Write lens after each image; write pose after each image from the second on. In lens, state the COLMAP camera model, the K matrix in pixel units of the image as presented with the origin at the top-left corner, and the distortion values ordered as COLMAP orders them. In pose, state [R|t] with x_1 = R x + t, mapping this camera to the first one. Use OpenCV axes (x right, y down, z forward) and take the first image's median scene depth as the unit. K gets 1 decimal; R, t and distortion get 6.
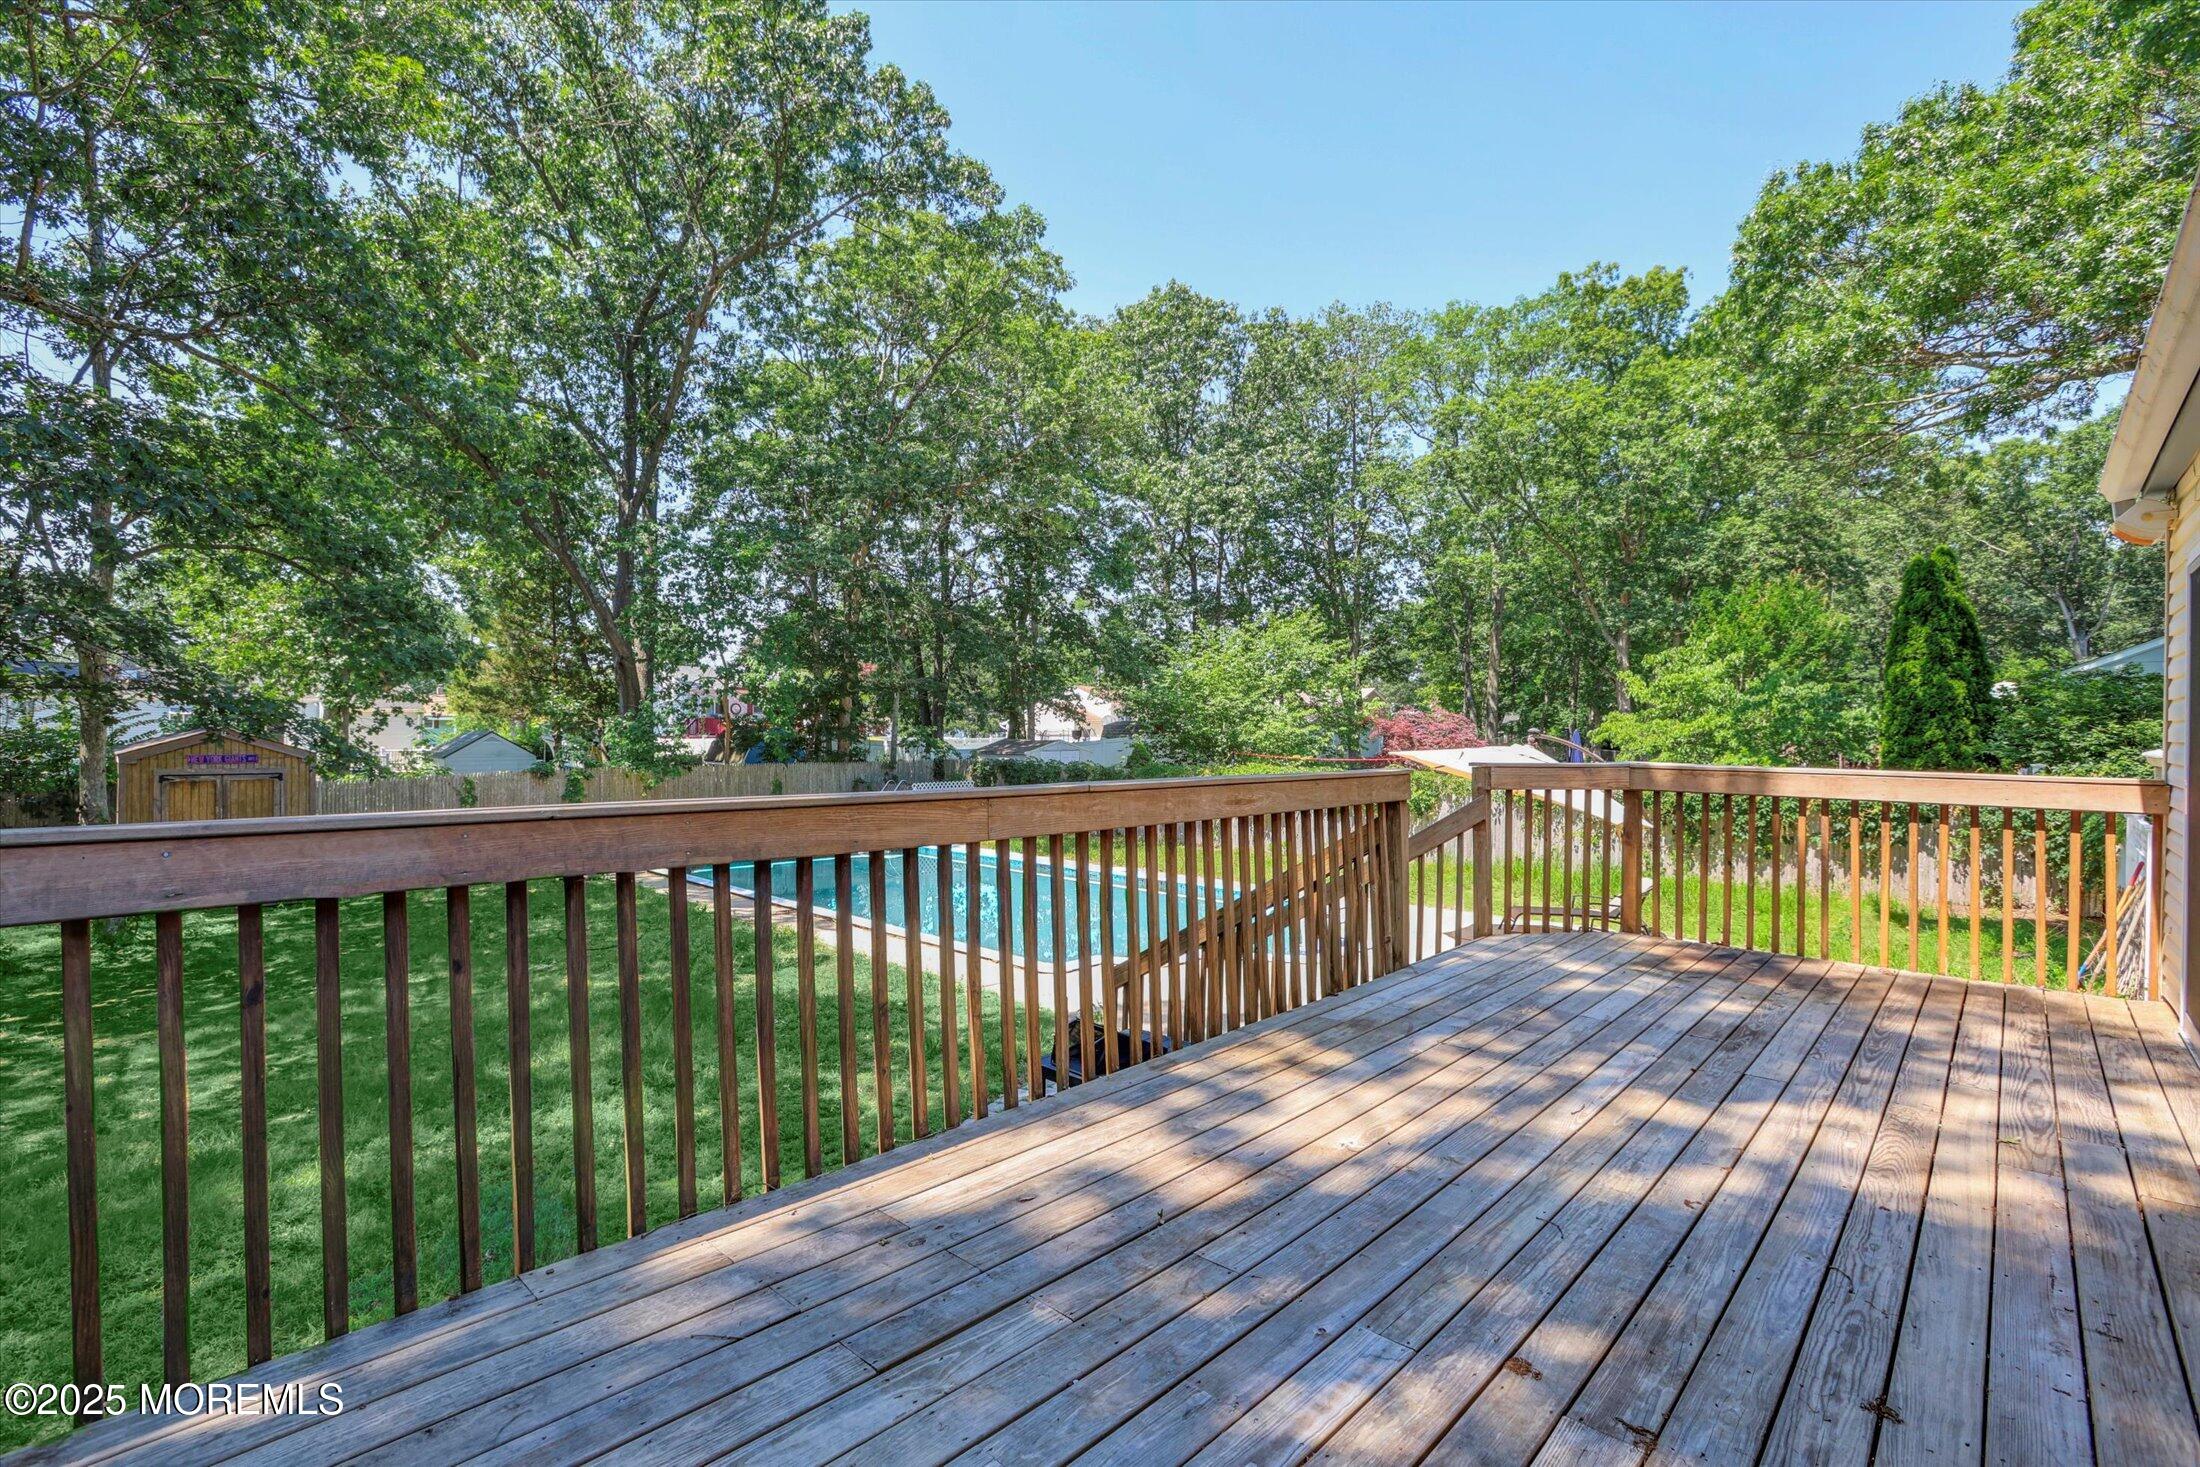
lens RADIAL K [[1007.4, 0, 1089.6], [0, 1007.4, 726.5], [0, 0, 1]] dist [-0.066011, 0.023217]
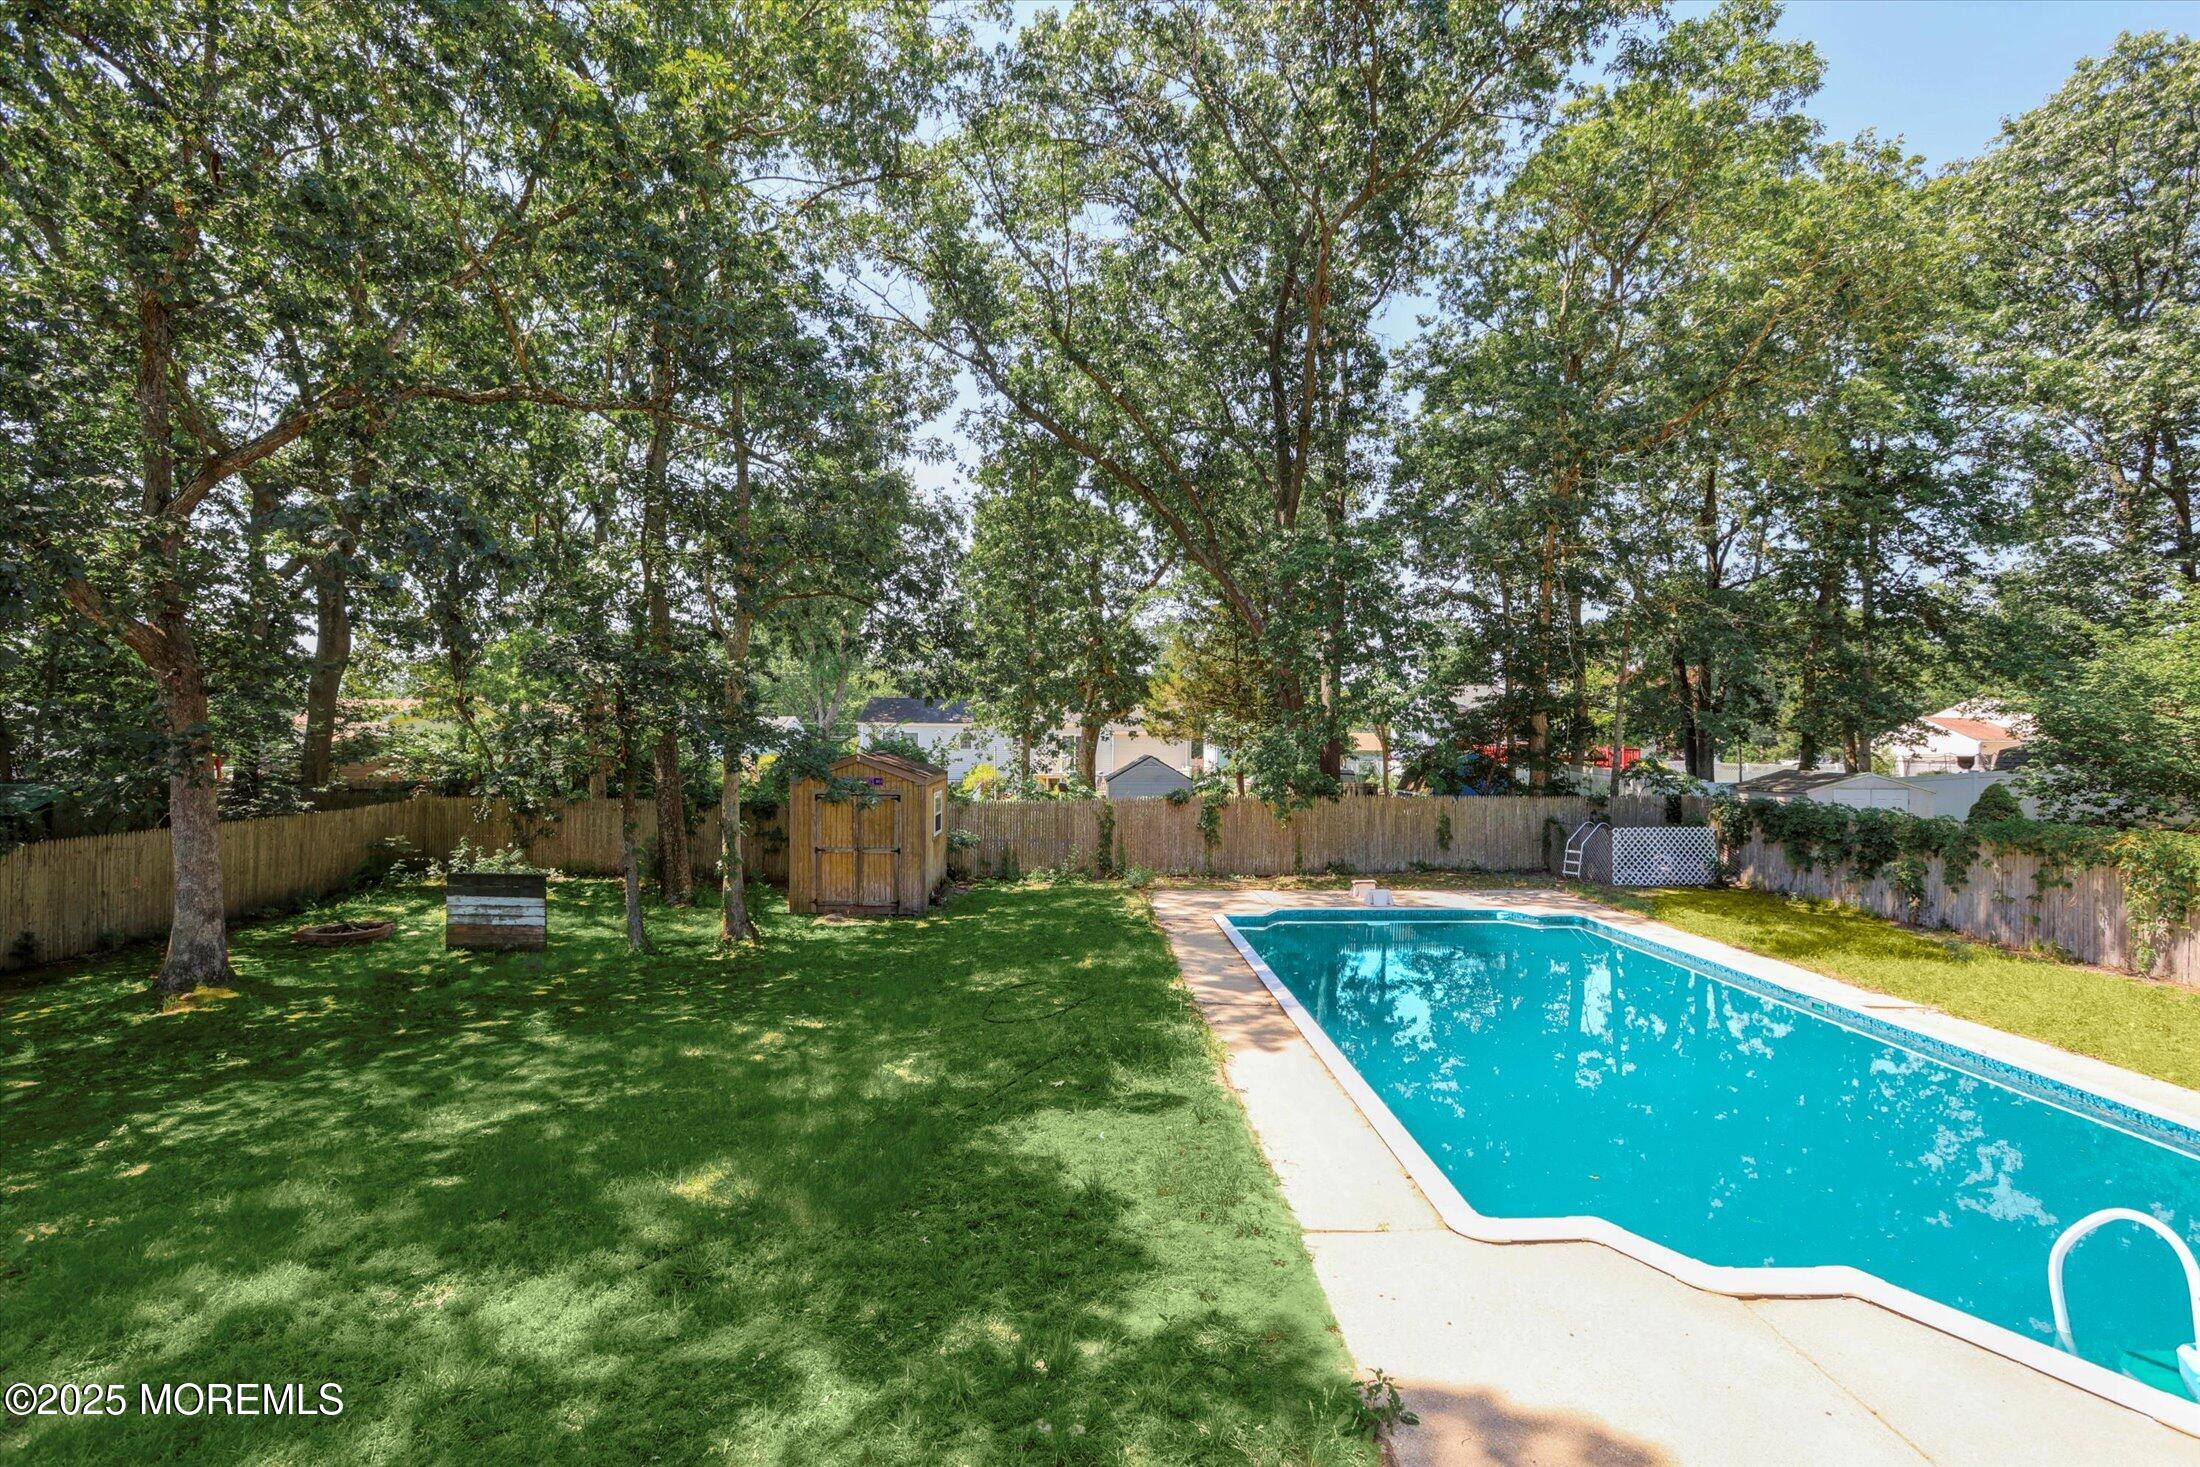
lens RADIAL K [[1007.4, 0, 1089.6], [0, 1007.4, 726.5], [0, 0, 1]] dist [-0.066011, 0.023217]
pose [[0.707712, -0.011719, -0.706404, 0.509351], [-0.002412, 0.999817, -0.019002, -0.033913], [0.706497, 0.015152, 0.707554, 1.379696]]
